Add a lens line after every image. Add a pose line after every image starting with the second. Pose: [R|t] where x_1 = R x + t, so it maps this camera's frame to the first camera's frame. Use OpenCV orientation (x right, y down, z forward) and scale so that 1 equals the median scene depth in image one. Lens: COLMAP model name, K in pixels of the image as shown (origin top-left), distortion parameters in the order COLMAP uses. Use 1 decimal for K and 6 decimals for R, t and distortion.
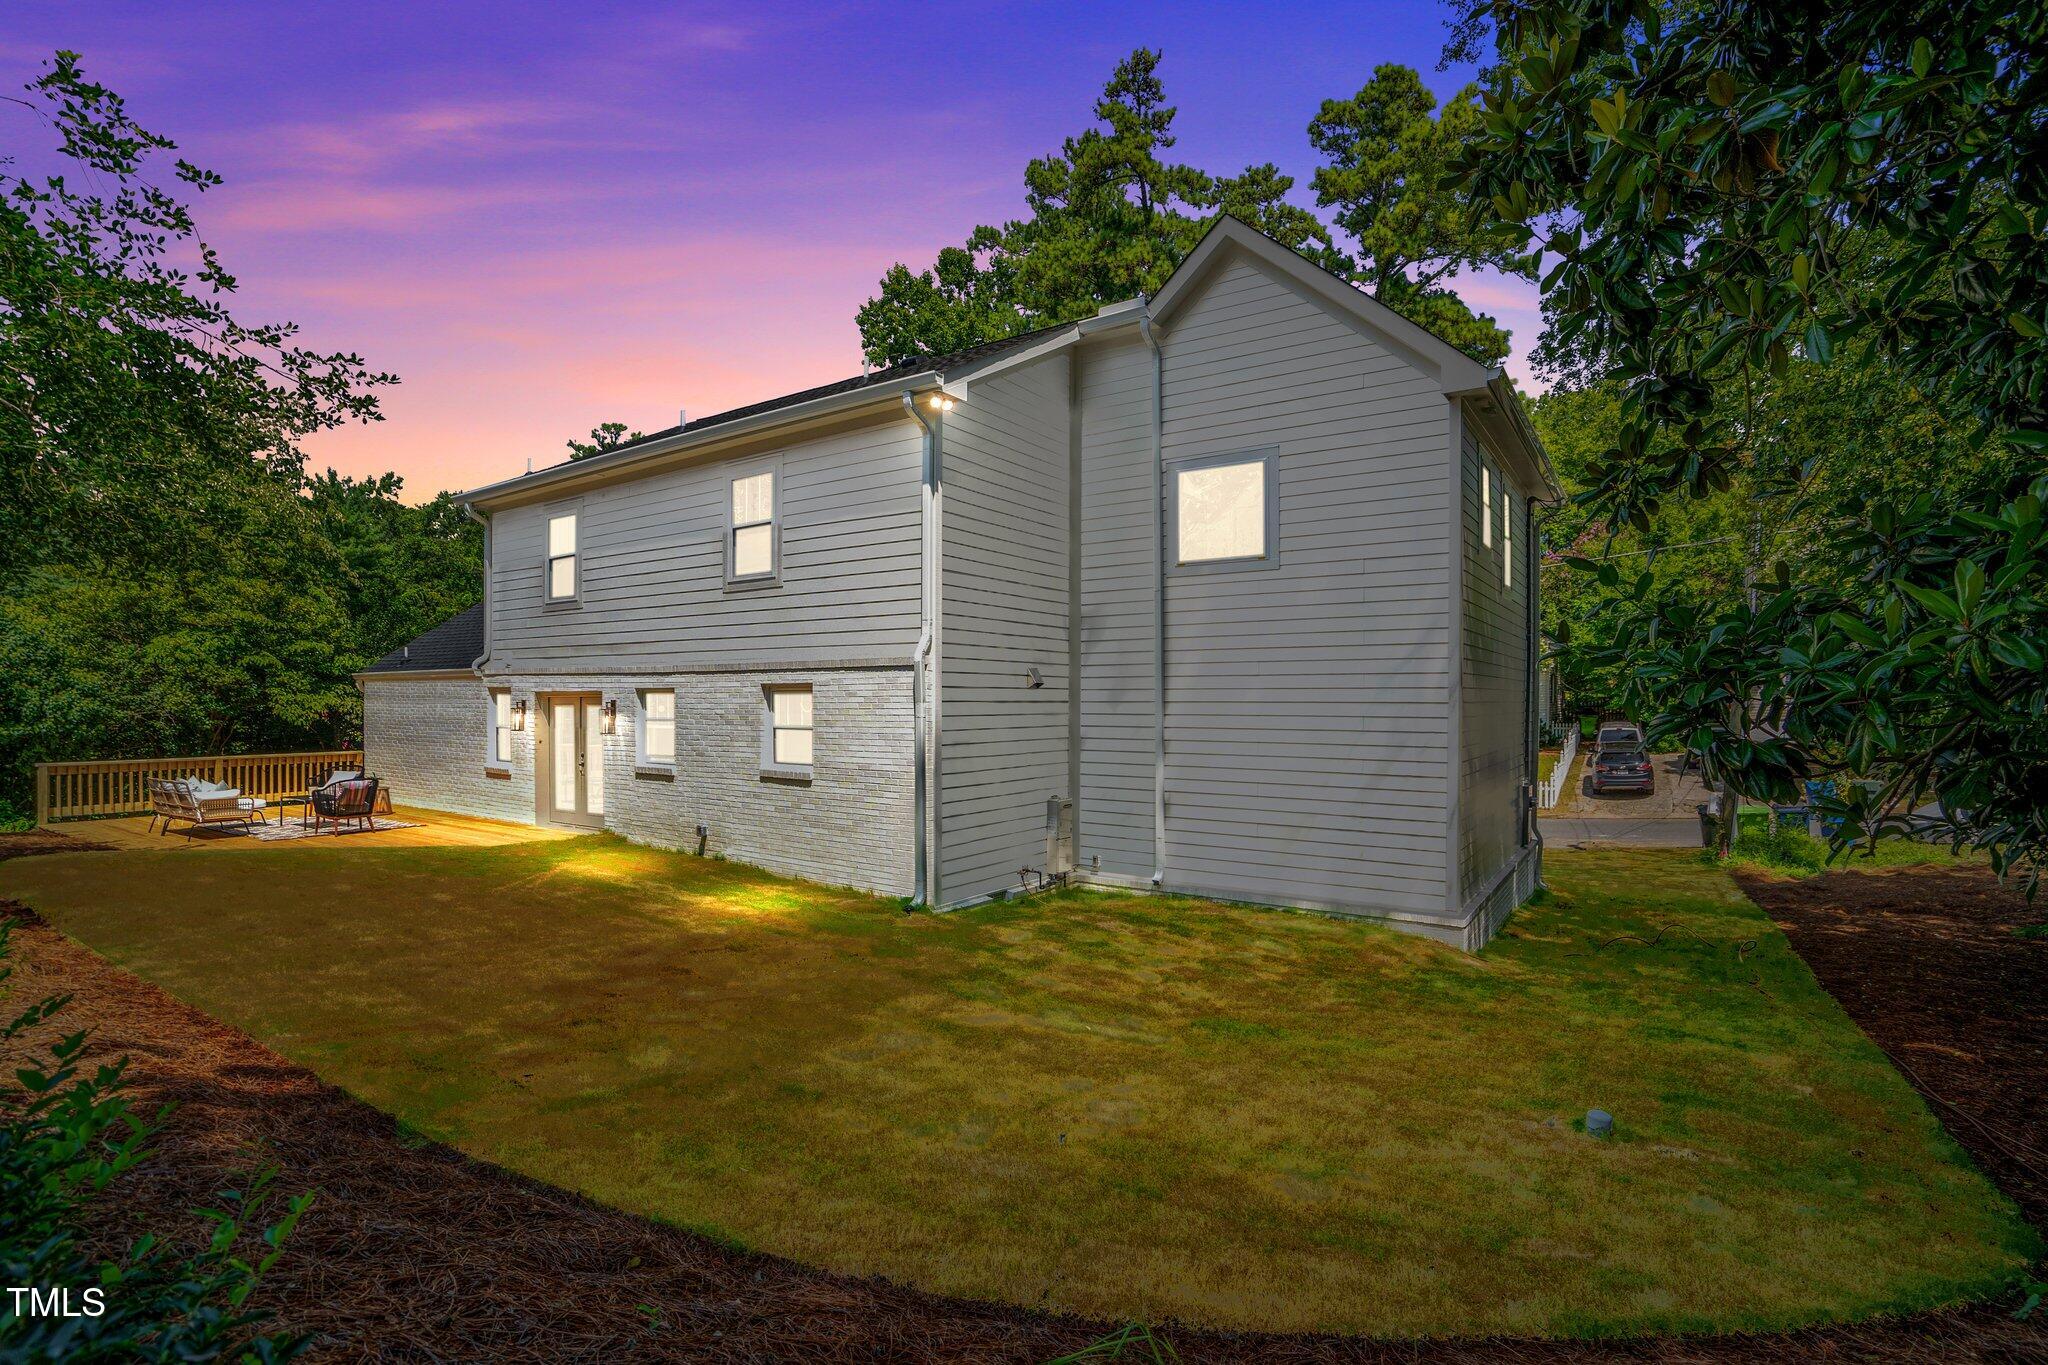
lens RADIAL K [[966.6, 0, 1027.1], [0, 966.6, 703.9], [0, 0, 1]] dist [0.012366, 0.000727]
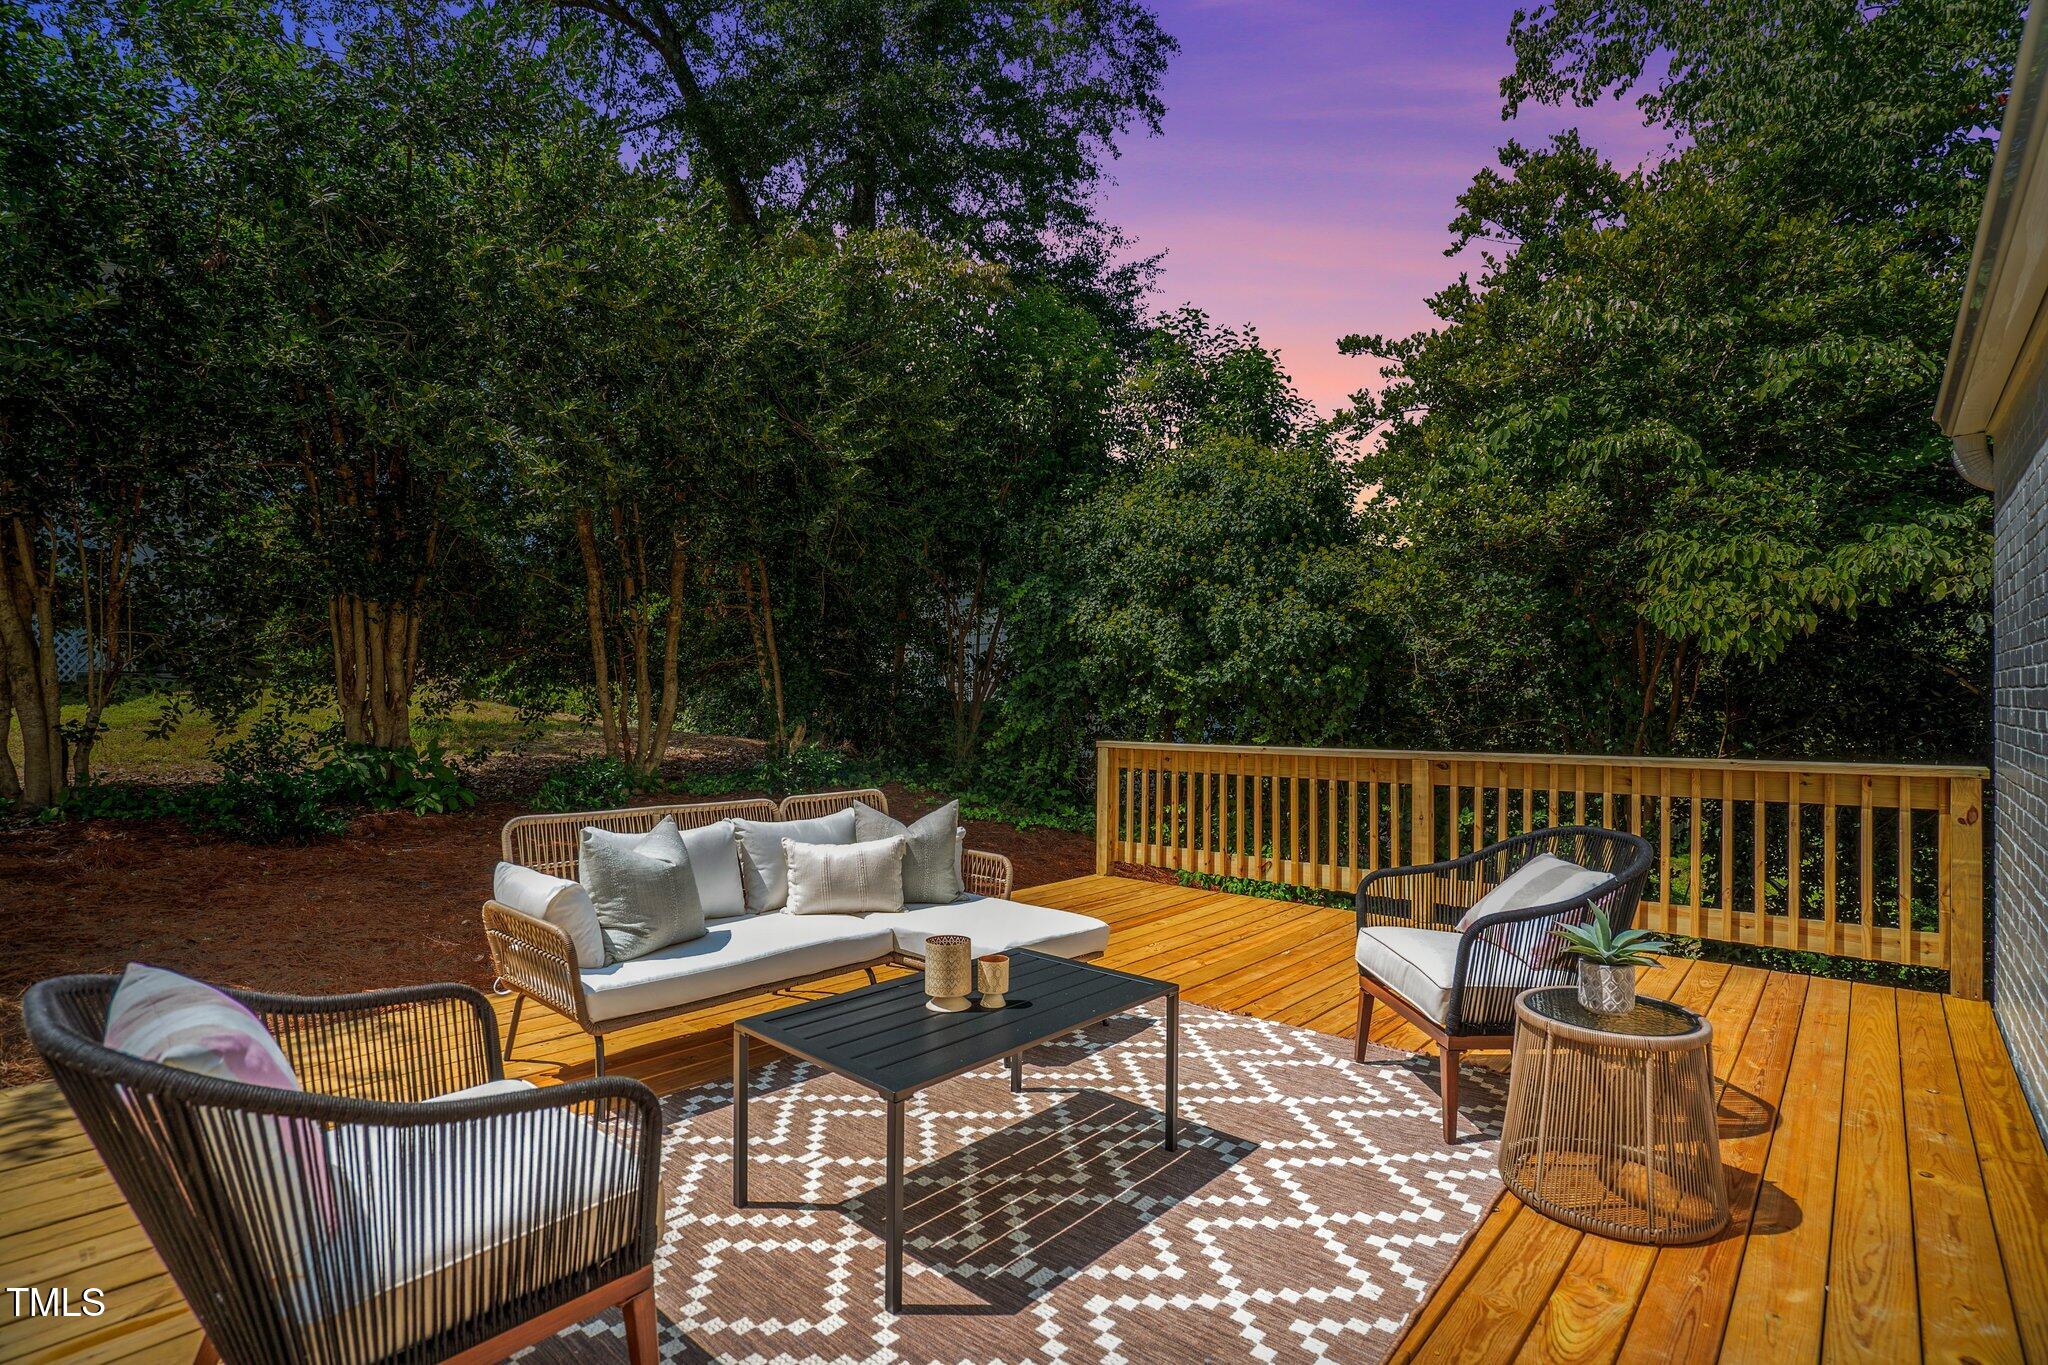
lens RADIAL K [[966.6, 0, 1027.1], [0, 966.6, 703.9], [0, 0, 1]] dist [0.012366, 0.000727]
pose [[-0.113322, 0.012355, -0.993481, -0.473123], [0.010456, 0.999882, 0.011242, 0.030621], [0.993503, -0.009114, -0.113438, 0.865335]]
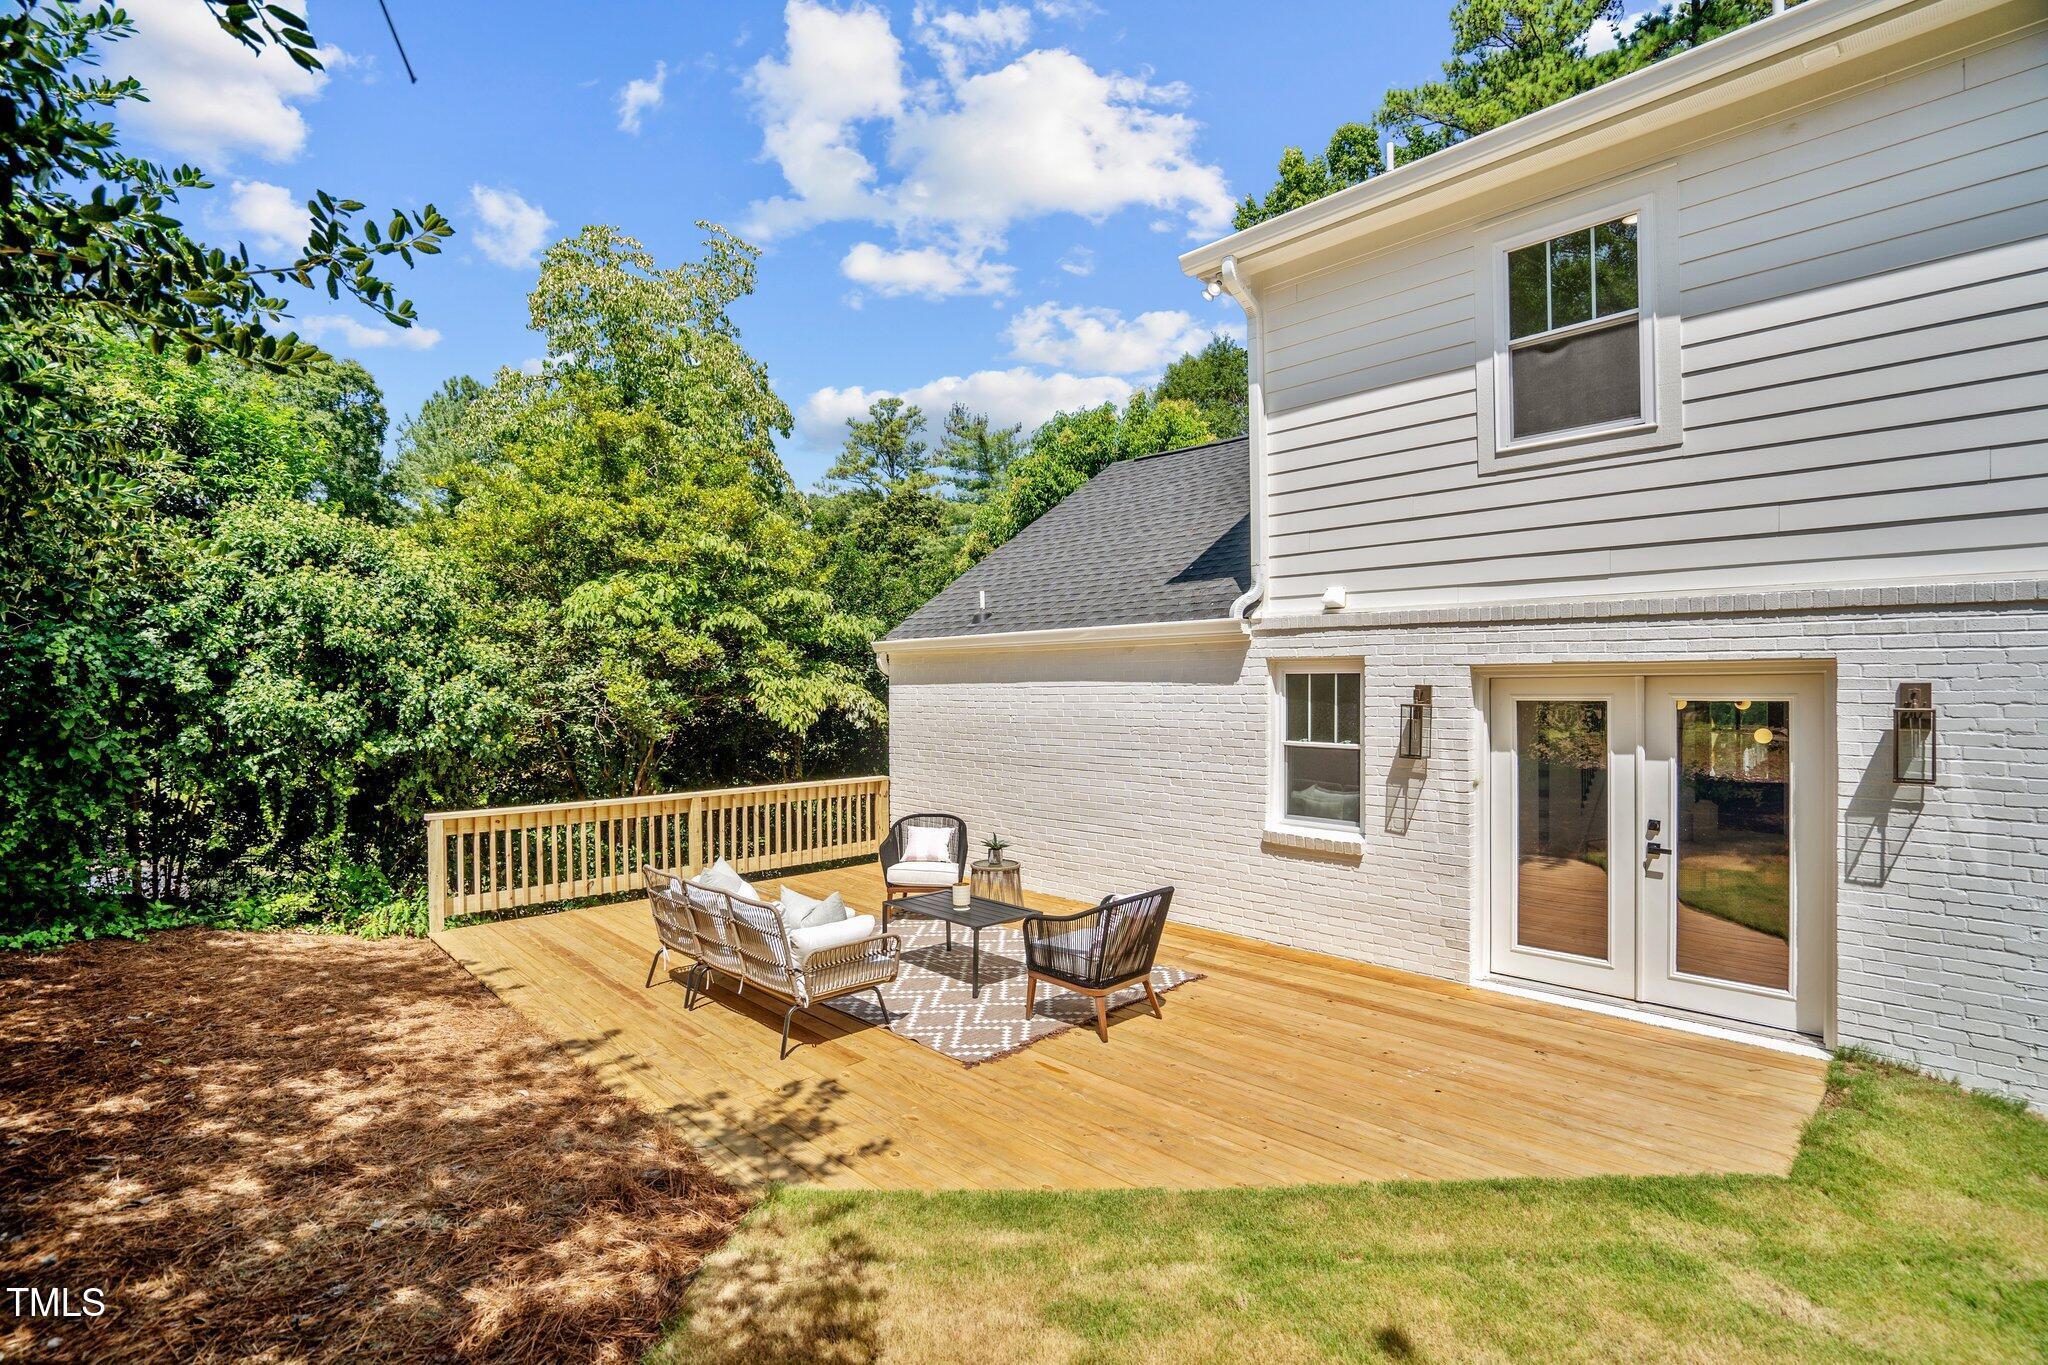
lens RADIAL K [[928.6, 0, 1025.3], [0, 928.6, 687.4], [0, 0, 1]] dist [-0.001096, 0.000413]
pose [[0.982285, -0.005210, -0.187321, -0.526126], [0.005277, 0.999986, -0.000143, -0.004071], [0.187320, -0.000848, 0.982299, 0.499908]]
